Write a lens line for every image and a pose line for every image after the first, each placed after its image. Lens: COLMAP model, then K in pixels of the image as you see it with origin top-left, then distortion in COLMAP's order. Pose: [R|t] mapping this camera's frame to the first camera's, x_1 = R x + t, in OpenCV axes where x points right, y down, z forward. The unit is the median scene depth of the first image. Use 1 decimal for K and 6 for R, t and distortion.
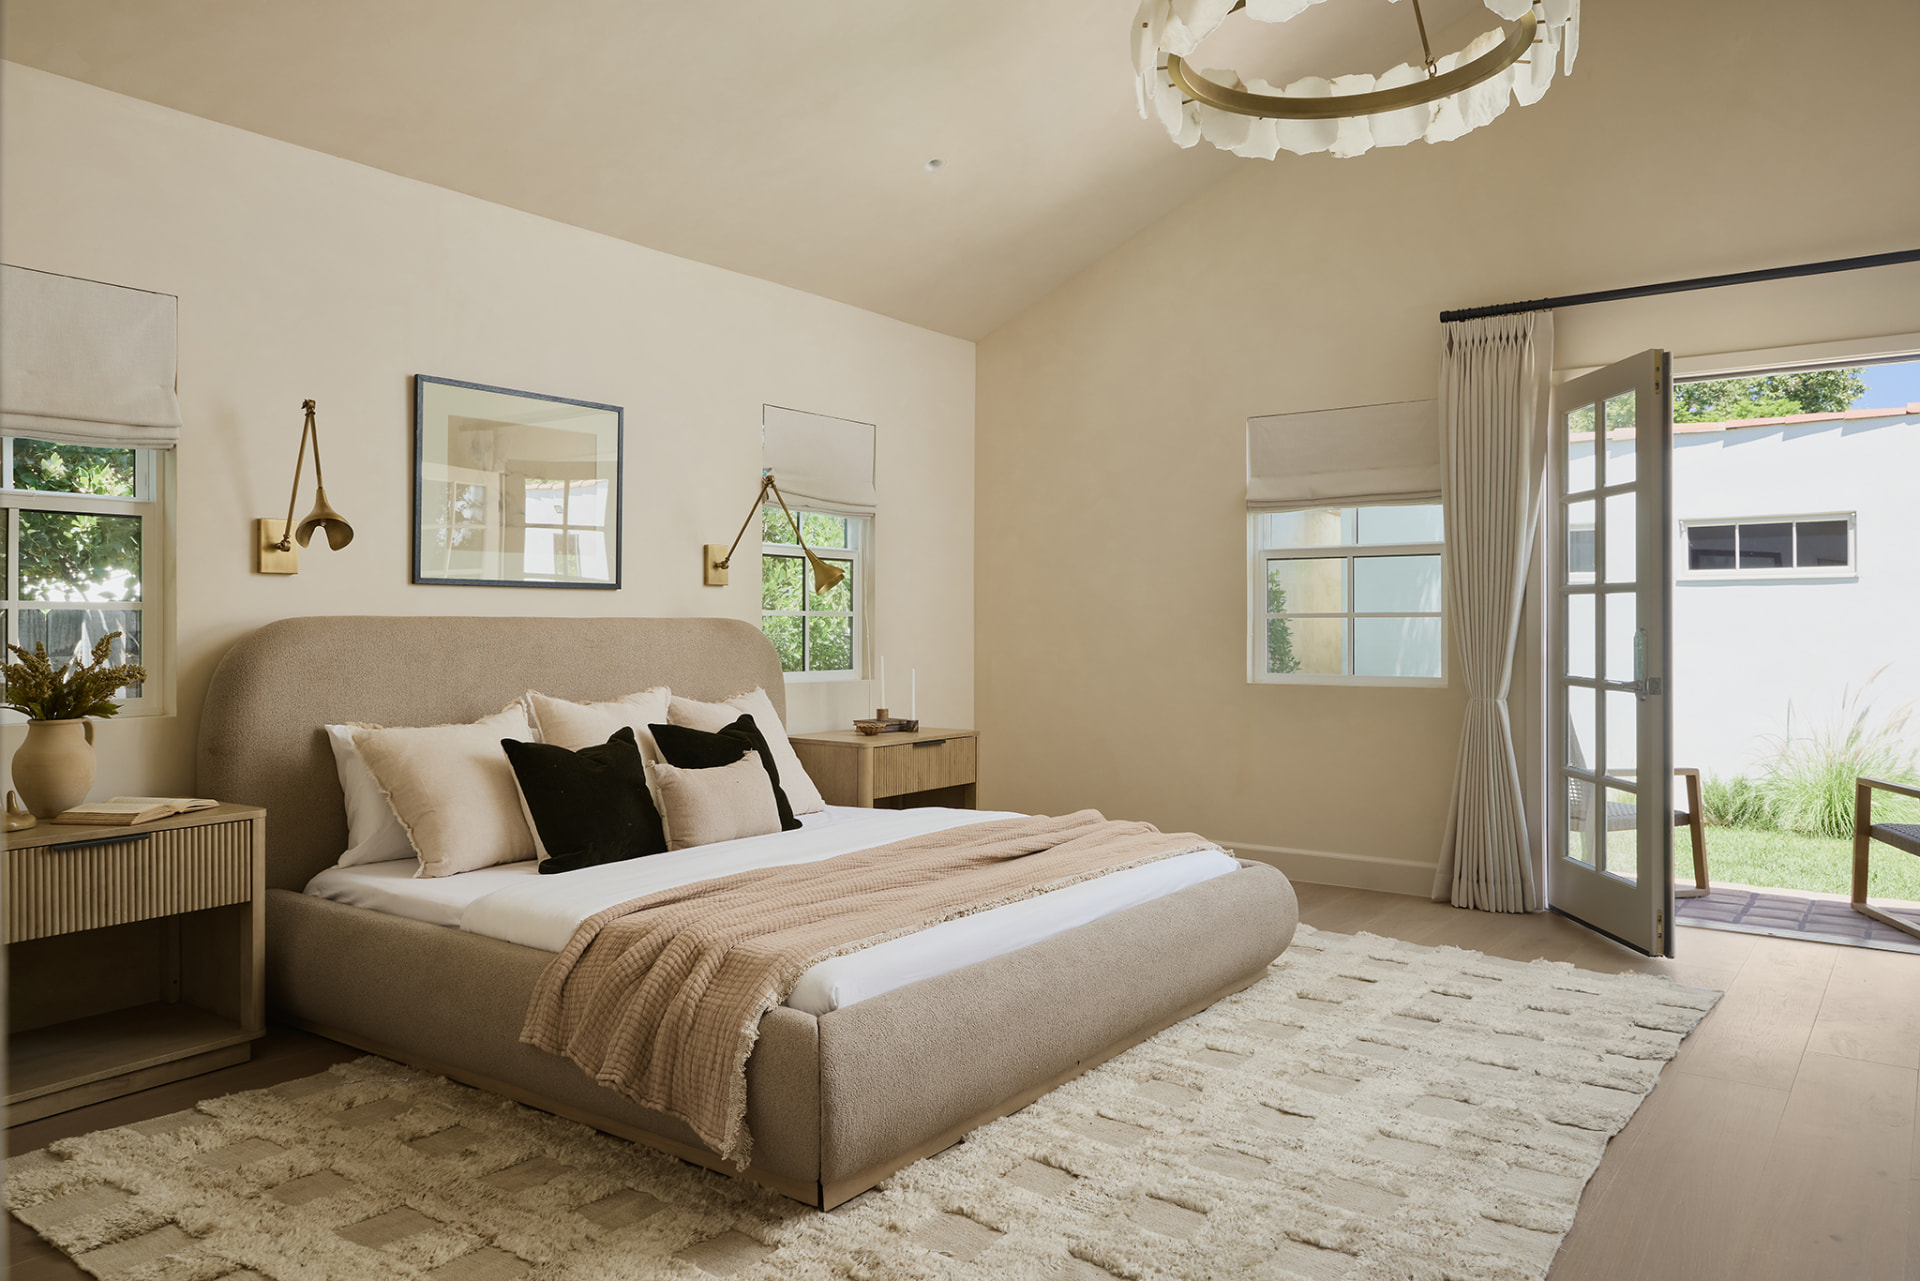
lens RADIAL K [[1362.1, 0, 960.0], [0, 1362.1, 640.5], [0, 0, 1]] dist [-0.007376, -0.002867]
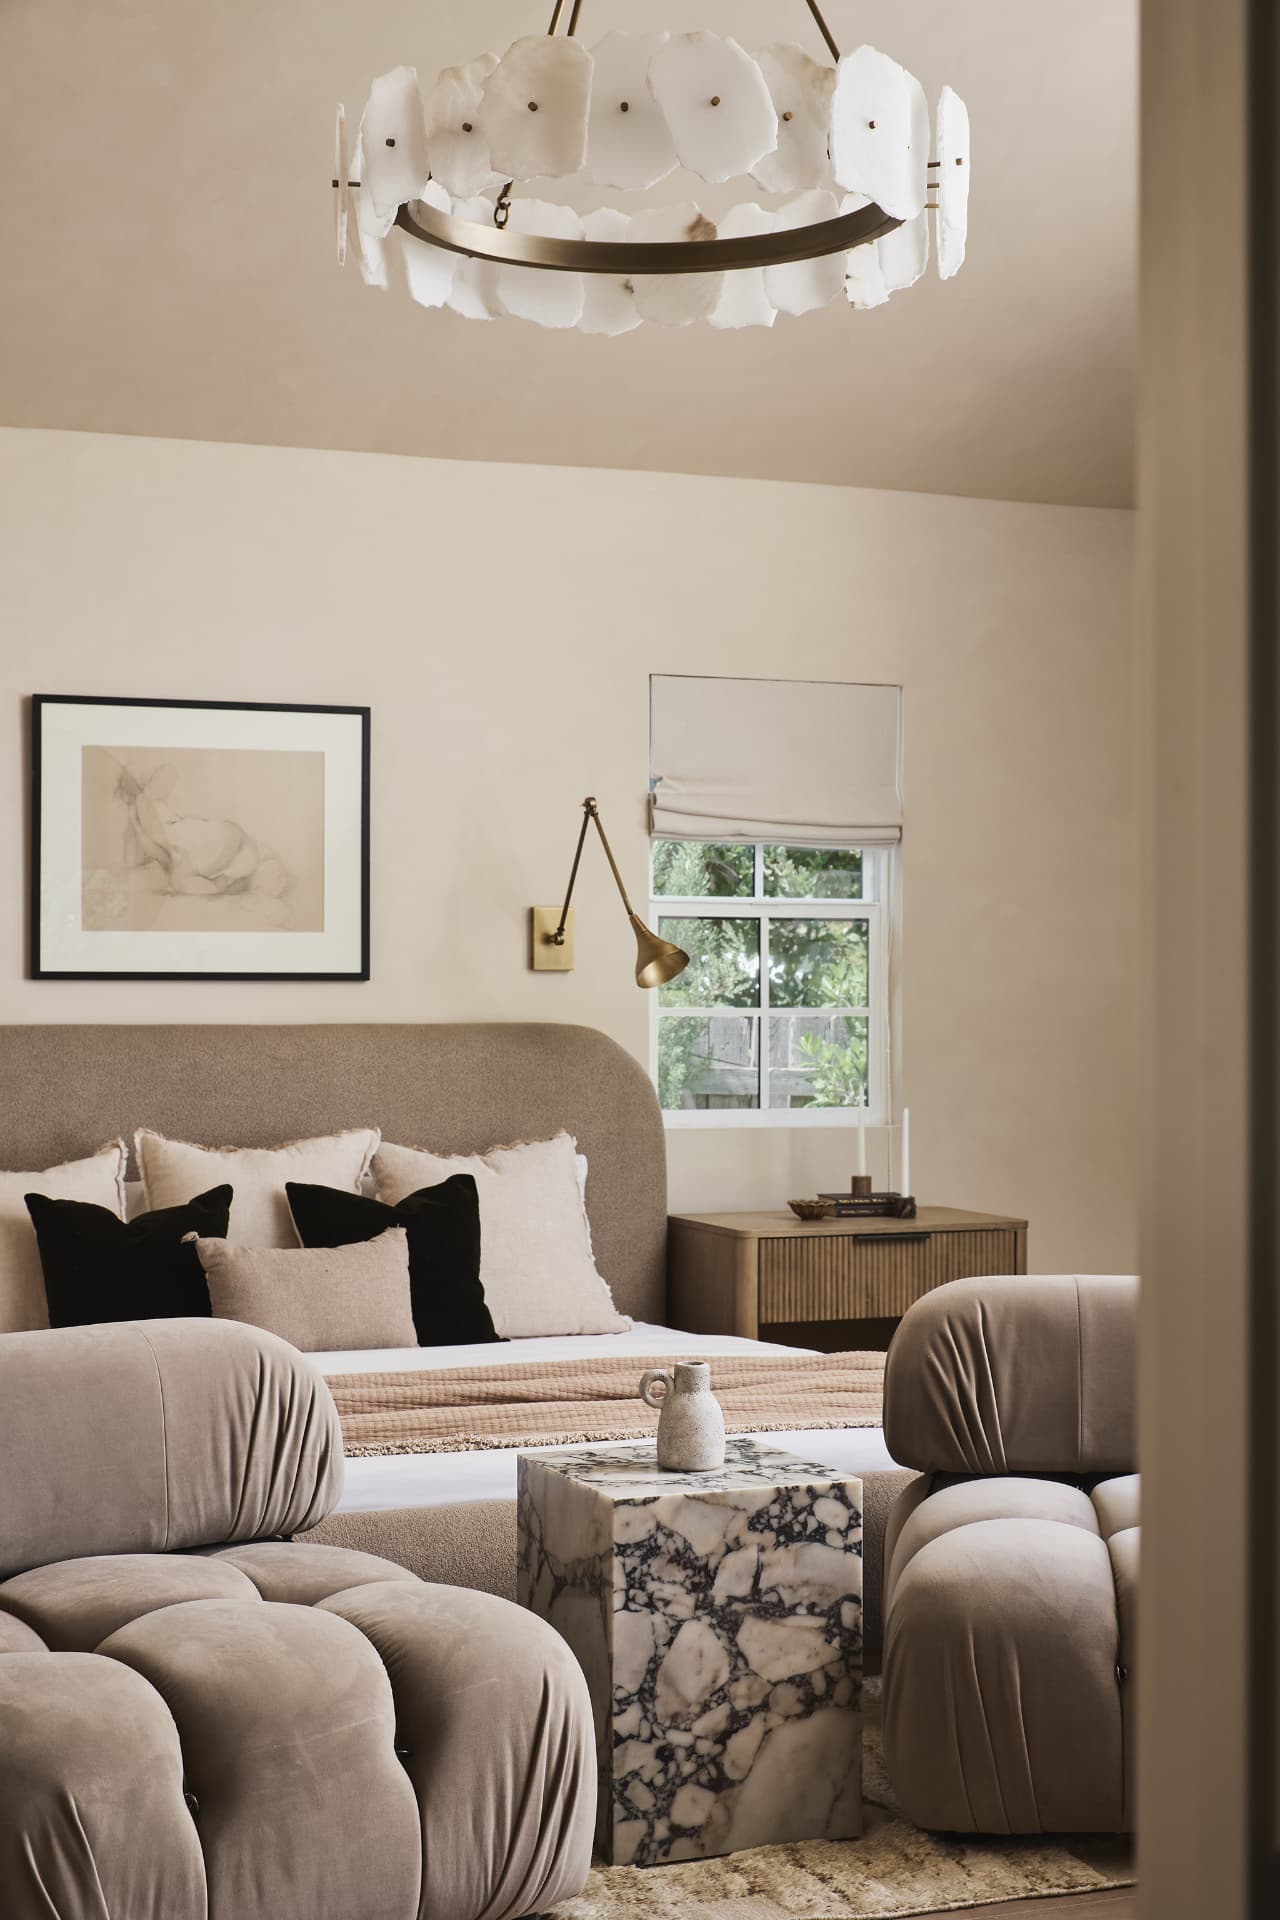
lens RADIAL K [[2945.5, 0, 640.0], [0, 2945.5, 960.0], [0, 0, 1]] dist [-0.003248, -0.017833]
pose [[0.847878, -0.011748, -0.530062, 0.783938], [-0.002928, 0.999635, -0.026838, -0.012088], [0.530184, 0.024307, 0.847534, -0.182061]]
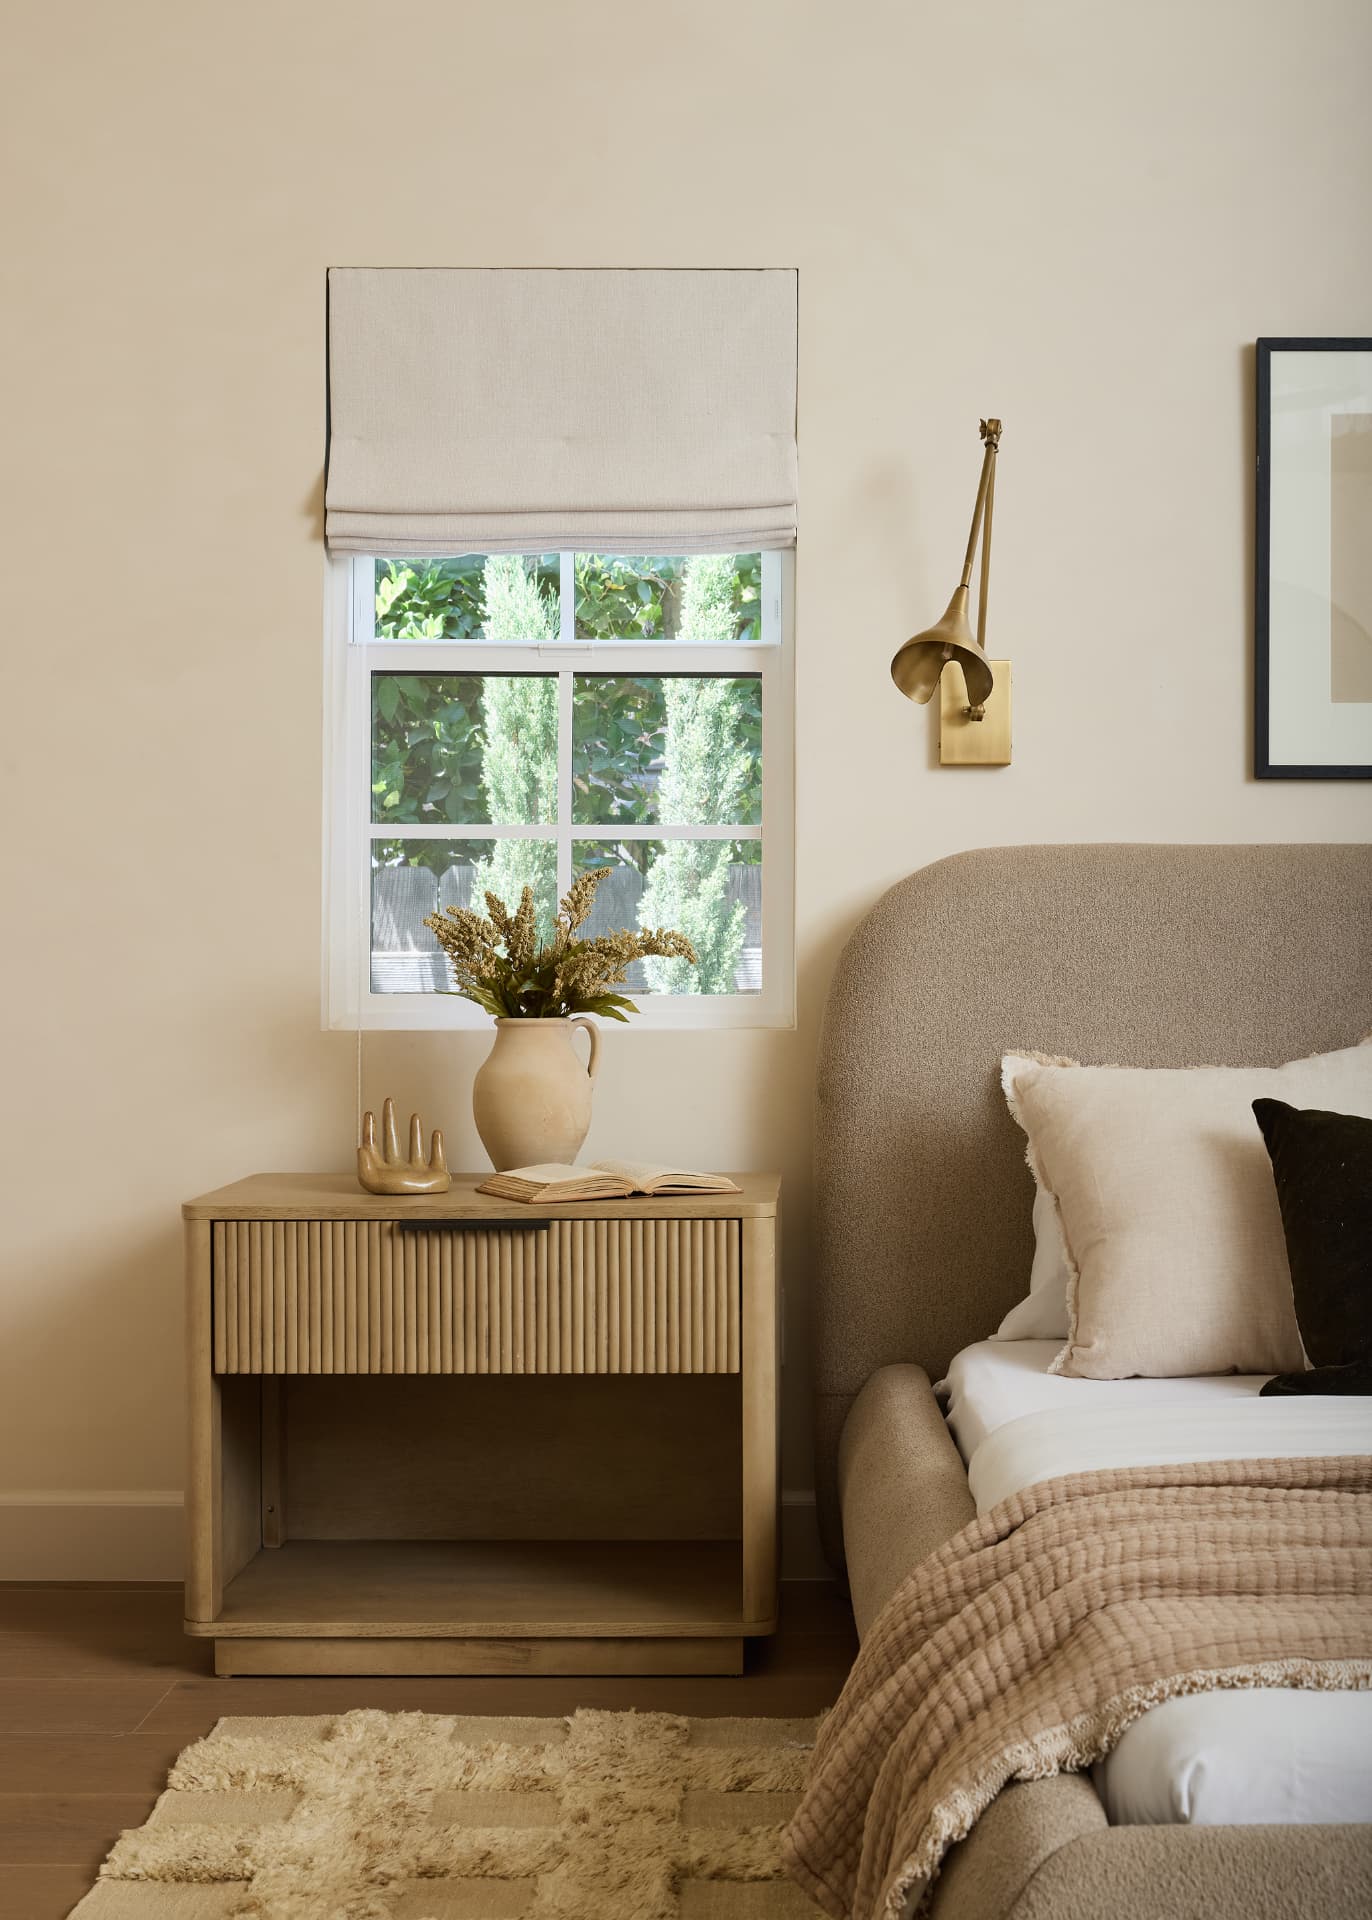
lens RADIAL K [[2649.5, 0, 687.2], [0, 2649.5, 1035.4], [0, 0, 1]] dist [-0.110080, 0.051902]
pose [[0.584767, 0.024021, -0.810845, 0.257961], [-0.008477, 0.999688, 0.023502, 0.031693], [0.811157, -0.006870, 0.584788, 0.326083]]
